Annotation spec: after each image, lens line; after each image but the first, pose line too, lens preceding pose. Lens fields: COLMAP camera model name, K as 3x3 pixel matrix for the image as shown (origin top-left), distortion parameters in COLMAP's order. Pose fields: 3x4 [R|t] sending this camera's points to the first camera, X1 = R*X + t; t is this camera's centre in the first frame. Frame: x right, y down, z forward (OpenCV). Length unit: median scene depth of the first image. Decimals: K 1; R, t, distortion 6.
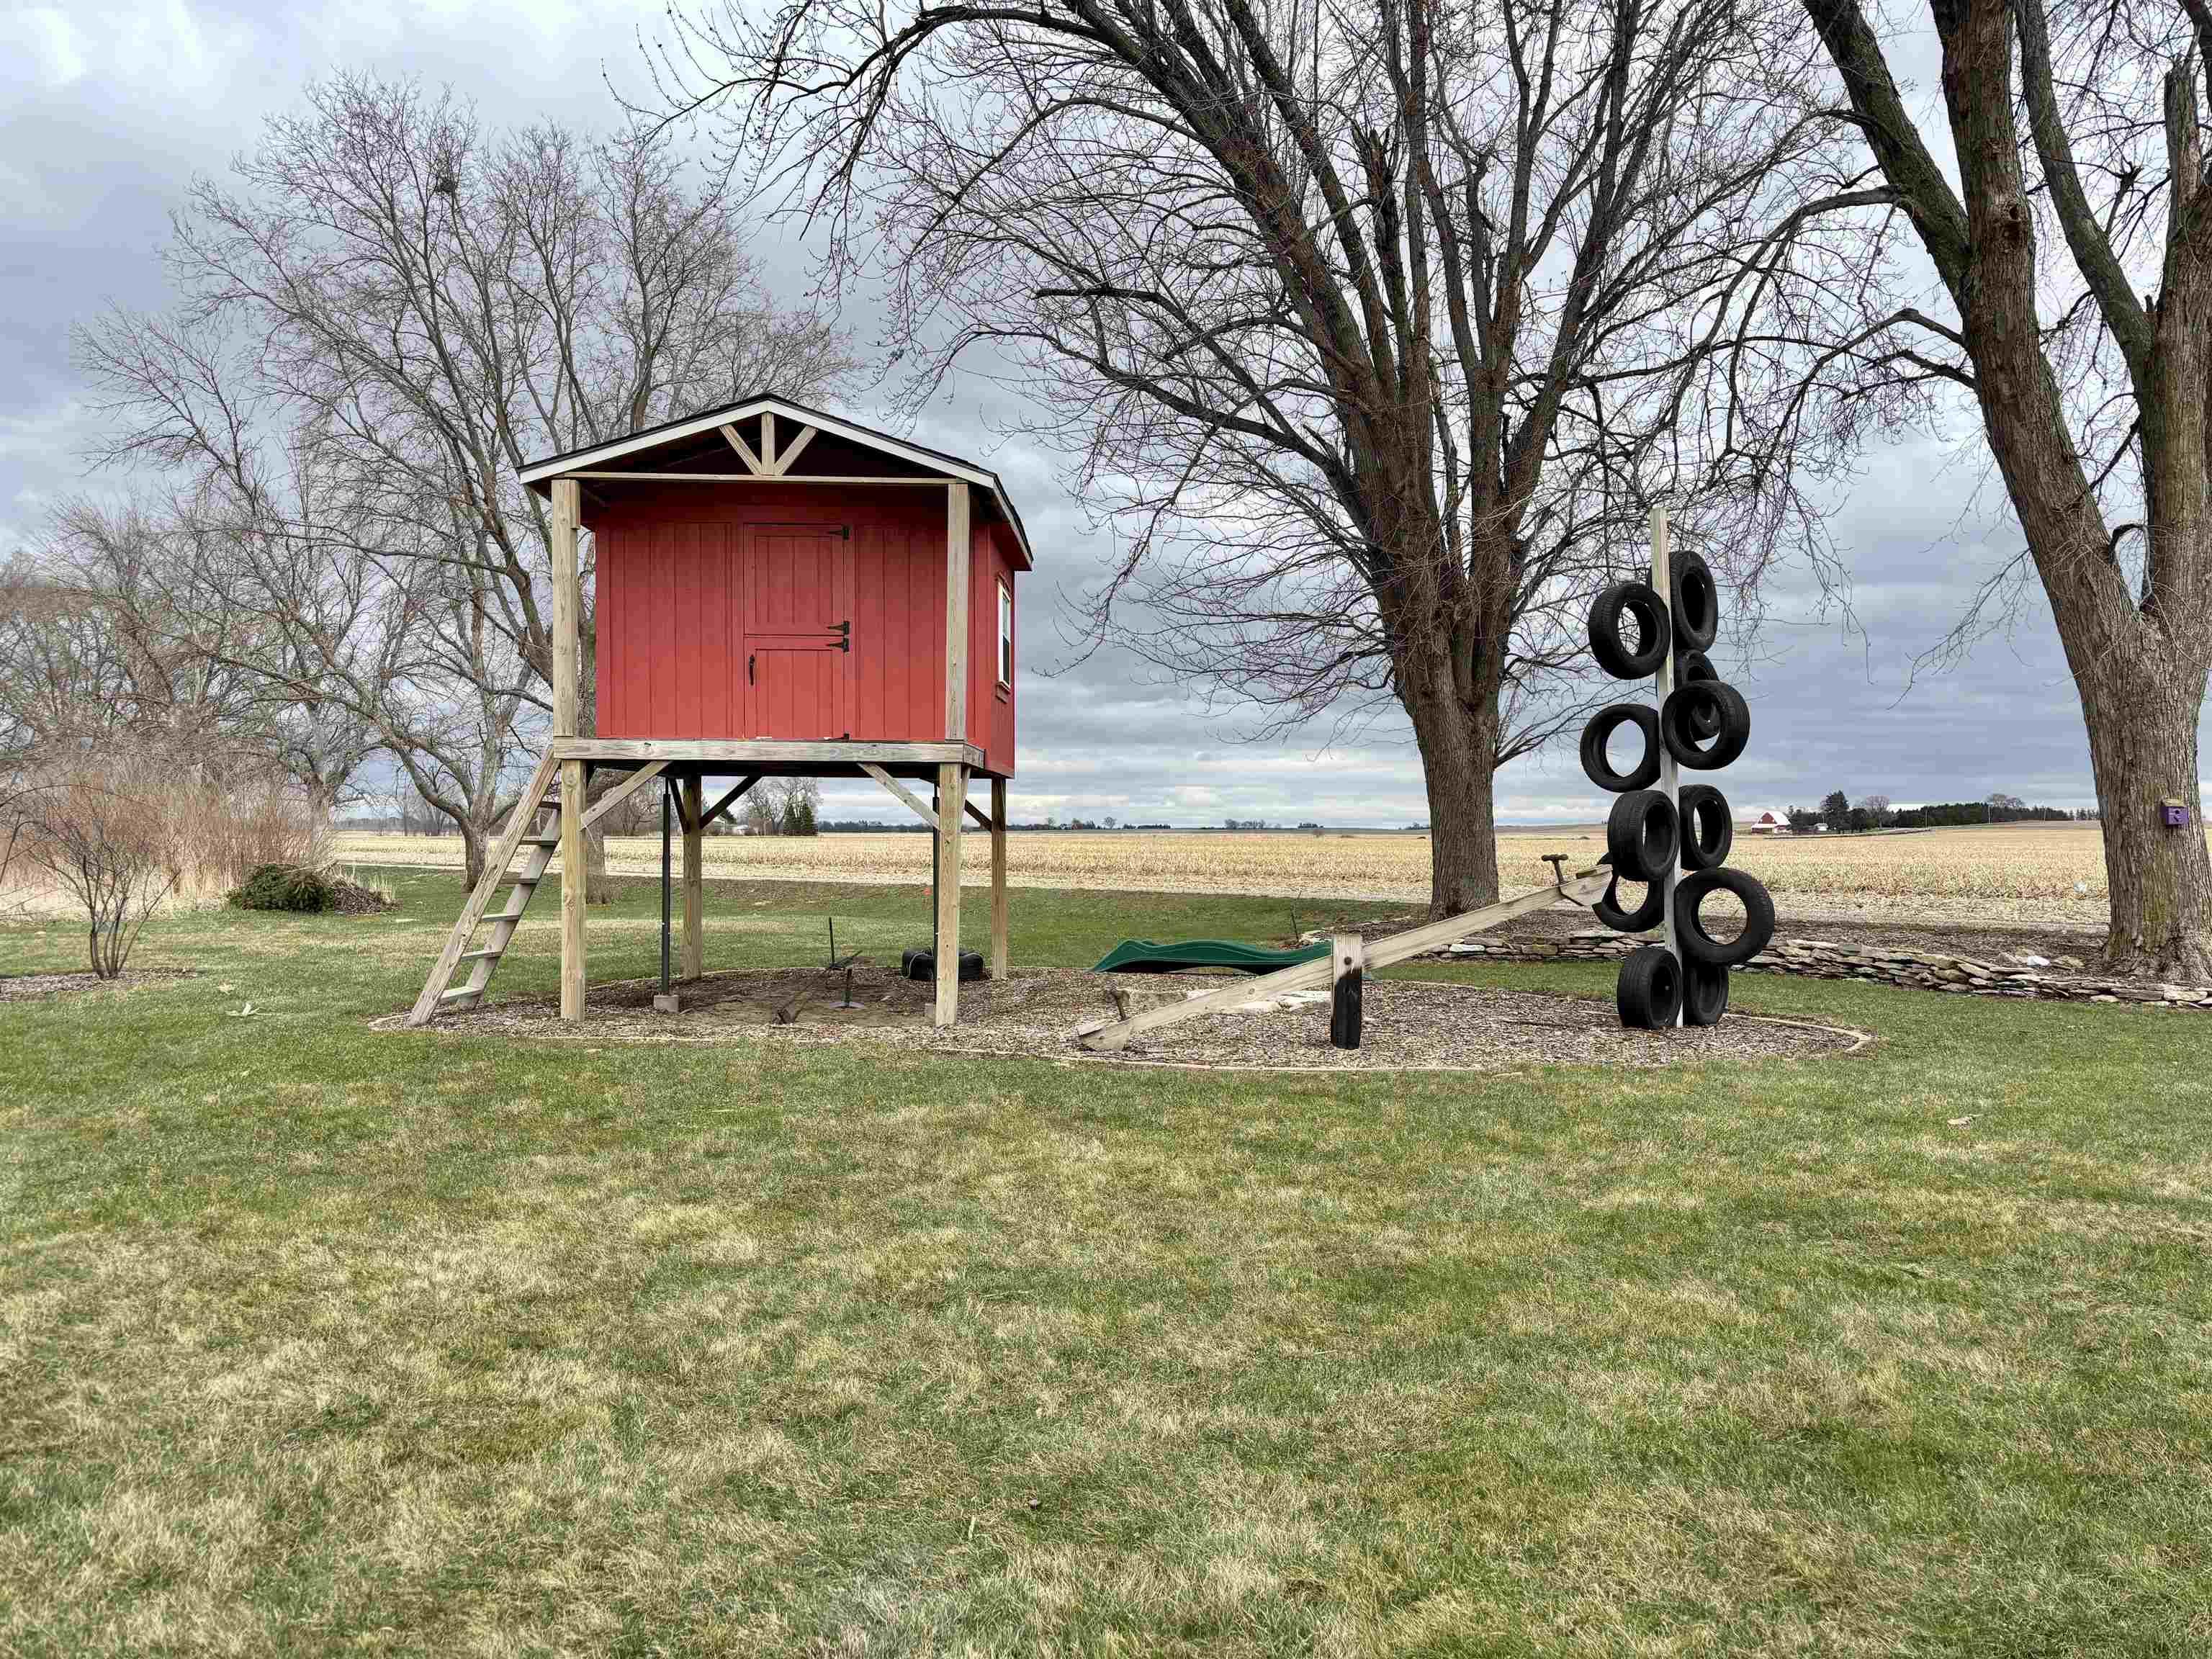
lens RADIAL K [[1690.4, 0, 1106.0], [0, 1690.4, 829.5], [0, 0, 1]] dist [0.058166, -0.118908]
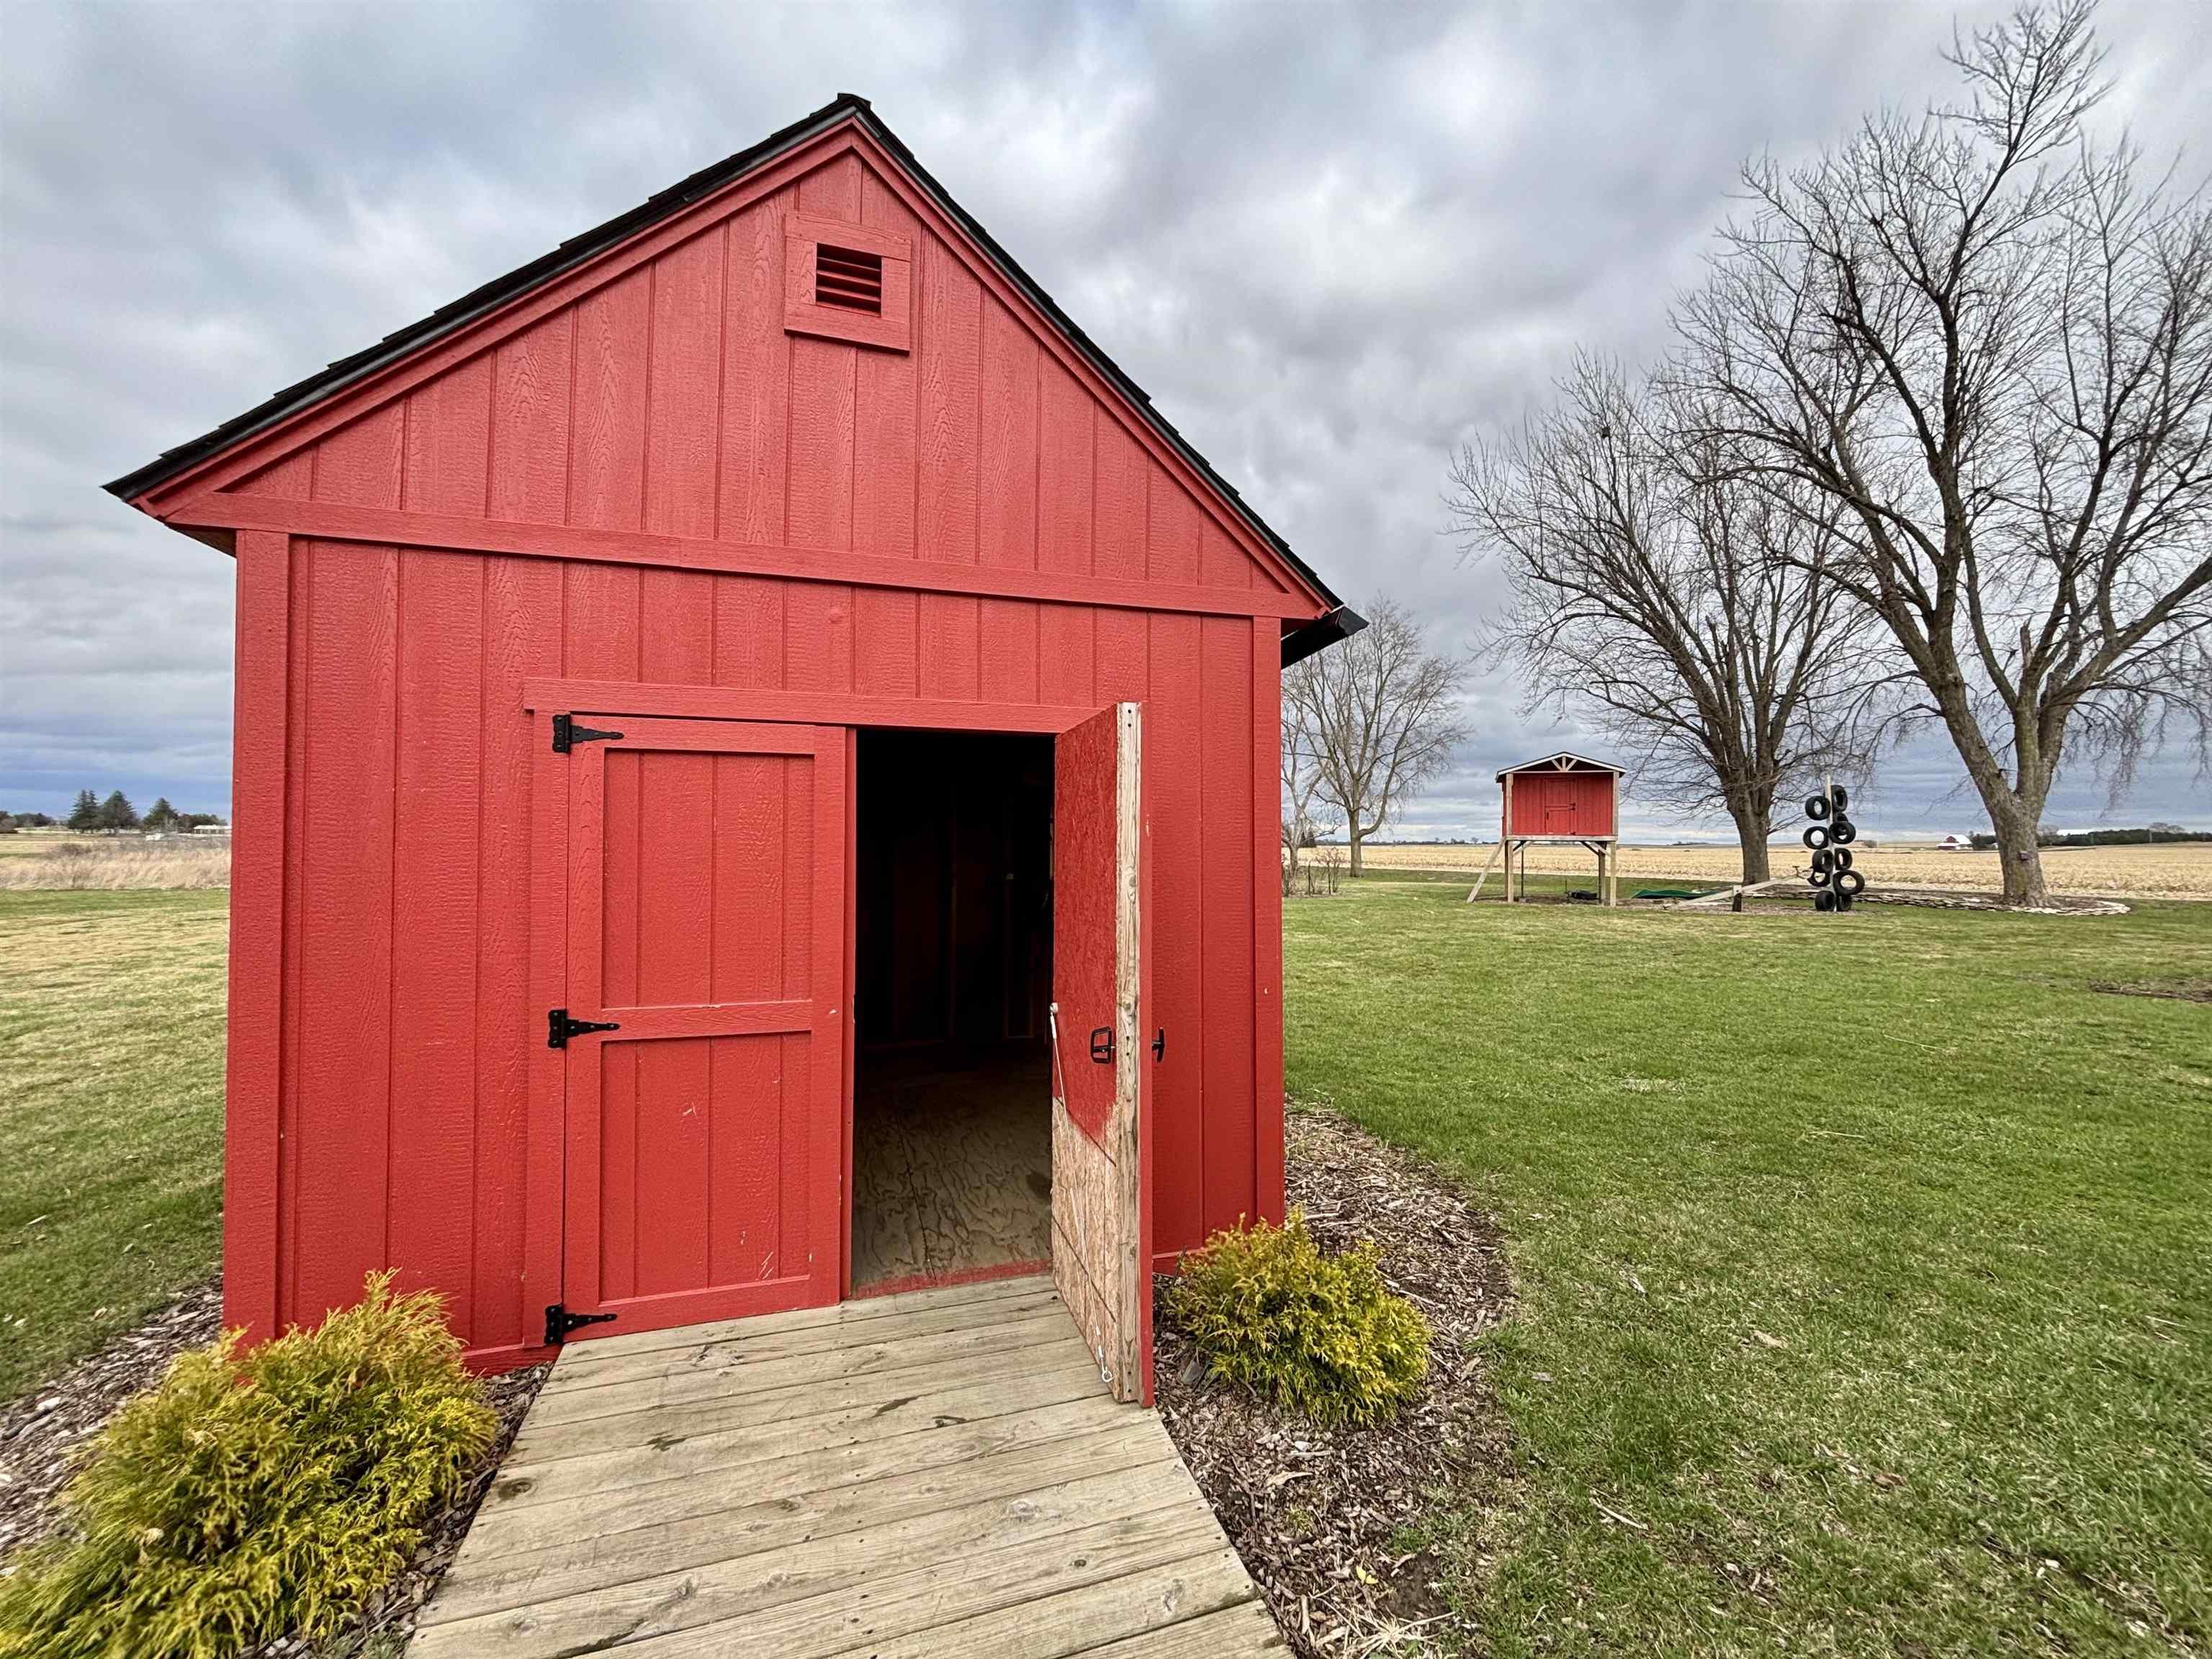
lens RADIAL K [[888.2, 0, 1112.0], [0, 888.2, 822.1], [0, 0, 1]] dist [-0.002769, -0.000415]
pose [[0.925697, -0.002520, -0.378257, -0.271724], [-0.006188, 0.999743, -0.021803, -0.020478], [0.378215, 0.022523, 0.925444, -0.960893]]
